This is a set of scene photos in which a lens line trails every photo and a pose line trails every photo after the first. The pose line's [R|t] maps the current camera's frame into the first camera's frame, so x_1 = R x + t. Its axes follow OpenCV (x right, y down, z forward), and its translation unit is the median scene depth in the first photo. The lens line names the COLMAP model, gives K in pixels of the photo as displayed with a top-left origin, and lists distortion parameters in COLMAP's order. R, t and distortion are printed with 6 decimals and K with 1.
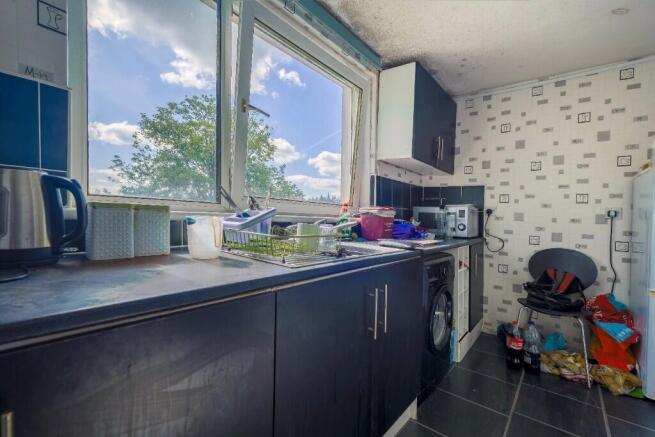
lens RADIAL K [[289.2, 0, 323.9], [0, 289.2, 214.6], [0, 0, 1]] dist [-0.000684, 0.000836]
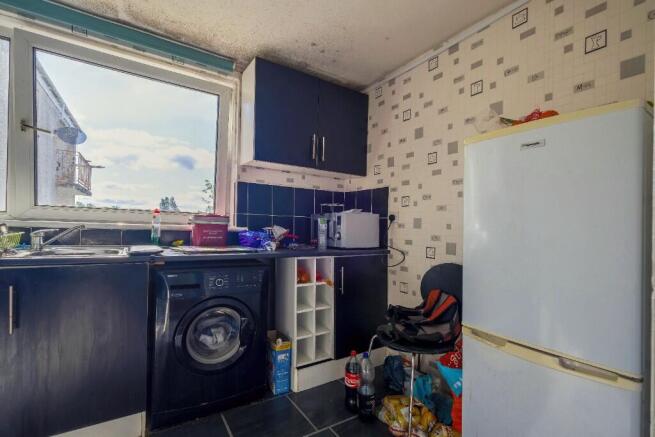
lens RADIAL K [[289.2, 0, 325.6], [0, 289.2, 223.3], [0, 0, 1]] dist [-0.000684, 0.000836]
pose [[0.953443, -0.015736, -0.301163, 0.654071], [0.009511, 0.999710, -0.022126, 0.022562], [0.301423, 0.018232, 0.953316, 0.156664]]
